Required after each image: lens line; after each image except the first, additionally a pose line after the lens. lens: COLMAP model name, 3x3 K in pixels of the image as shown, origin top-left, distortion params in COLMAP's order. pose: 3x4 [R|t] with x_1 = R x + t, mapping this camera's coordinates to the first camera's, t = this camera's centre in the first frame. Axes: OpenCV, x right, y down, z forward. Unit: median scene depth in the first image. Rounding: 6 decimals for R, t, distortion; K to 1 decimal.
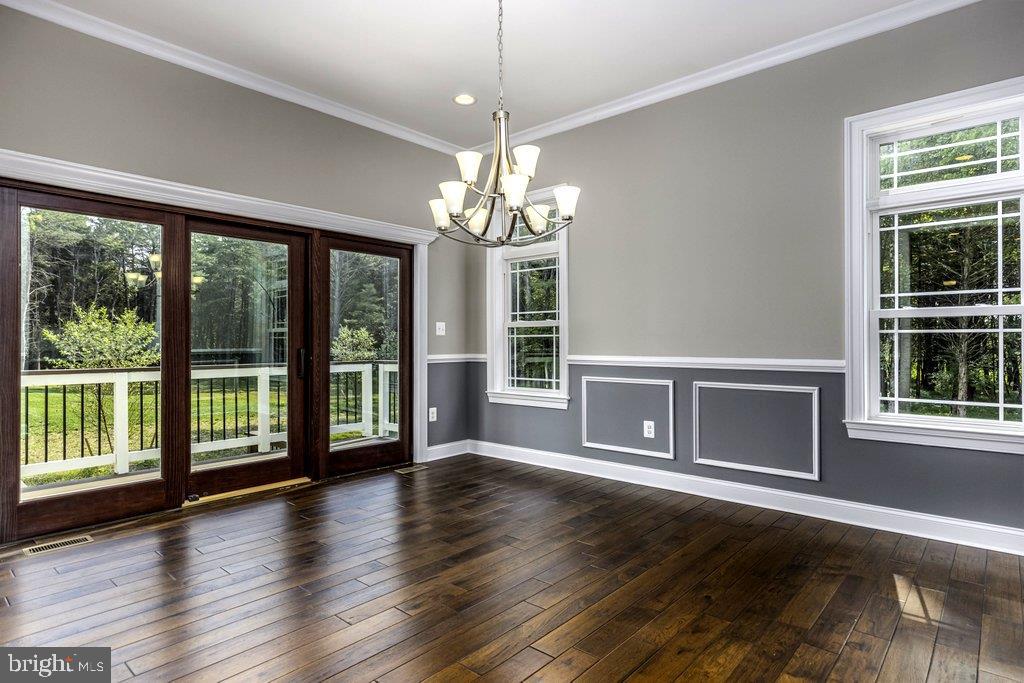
lens RADIAL K [[555.2, 0, 512.2], [0, 555.2, 340.8], [0, 0, 1]] dist [0.004182, 0.000154]
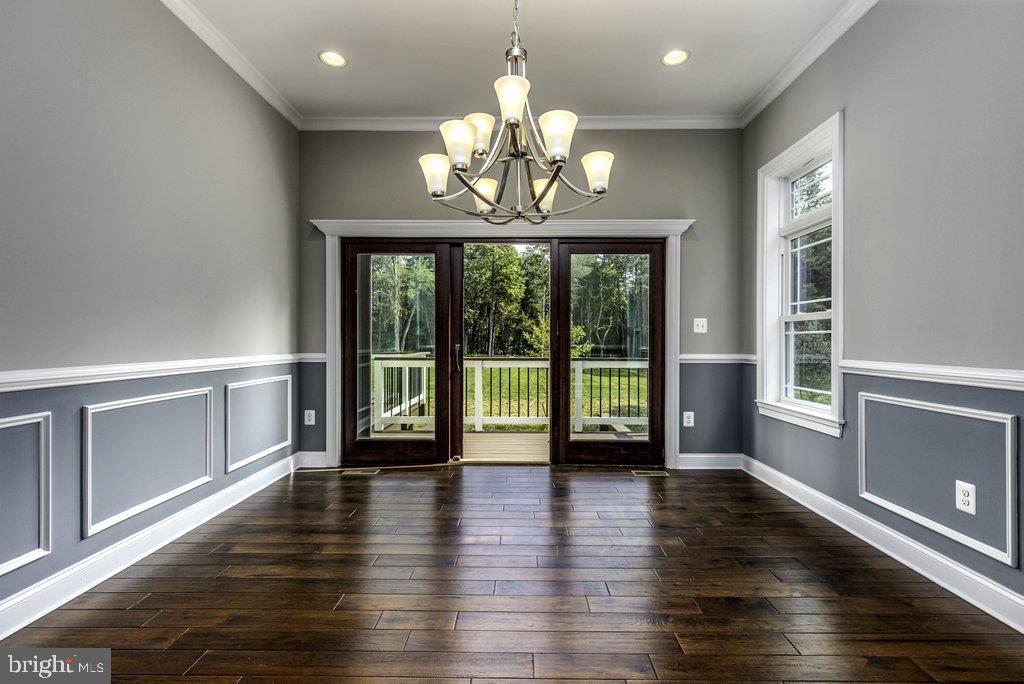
lens RADIAL K [[461.1, 0, 513.7], [0, 461.1, 340.7], [0, 0, 1]] dist [0.012387, -0.001234]
pose [[0.659107, 0.004008, -0.752038, 0.244054], [-0.001069, 0.999990, 0.004392, 0.000331], [0.752048, -0.002091, 0.659105, 0.283472]]
